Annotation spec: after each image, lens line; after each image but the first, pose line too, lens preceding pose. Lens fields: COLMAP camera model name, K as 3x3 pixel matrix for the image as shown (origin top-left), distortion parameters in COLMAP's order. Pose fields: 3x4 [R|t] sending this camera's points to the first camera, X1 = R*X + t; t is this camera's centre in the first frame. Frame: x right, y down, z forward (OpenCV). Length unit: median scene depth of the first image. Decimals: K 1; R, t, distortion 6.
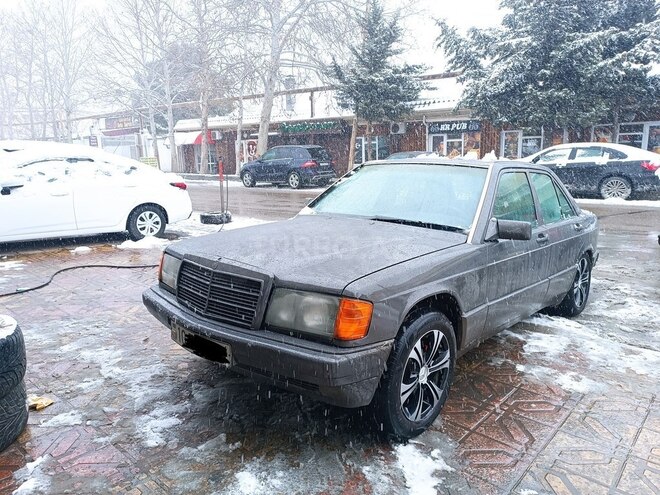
lens RADIAL K [[466.2, 0, 333.6], [0, 466.2, 248.9], [0, 0, 1]] dist [0.038459, -0.030870]
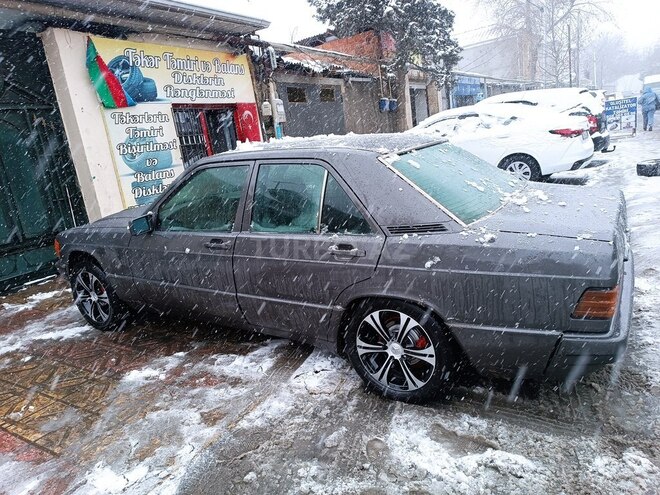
lens RADIAL K [[466.2, 0, 333.6], [0, 466.2, 248.9], [0, 0, 1]] dist [0.038459, -0.030870]
pose [[0.171763, 0.218365, -0.960632, 0.237009], [-0.058430, 0.975666, 0.211335, -0.037837], [0.983404, 0.019831, 0.180342, 0.188762]]
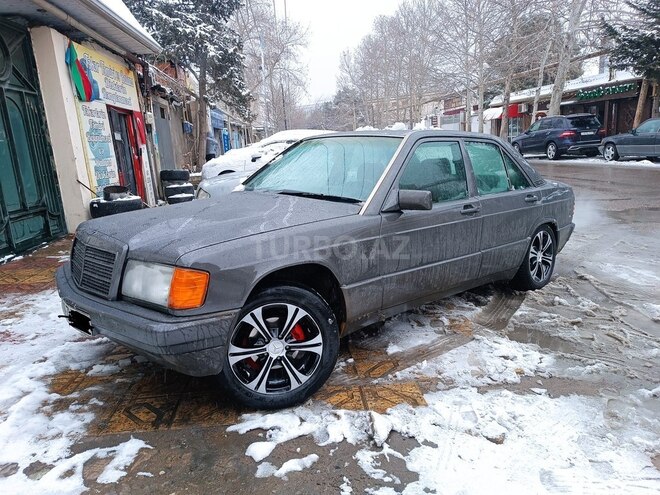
lens RADIAL K [[466.2, 0, 333.6], [0, 466.2, 248.9], [0, 0, 1]] dist [0.038459, -0.030870]
pose [[0.722304, 0.128205, -0.679588, 0.299999], [-0.091138, 0.991742, 0.090228, 0.011005], [0.685544, -0.003236, 0.728024, -0.047192]]
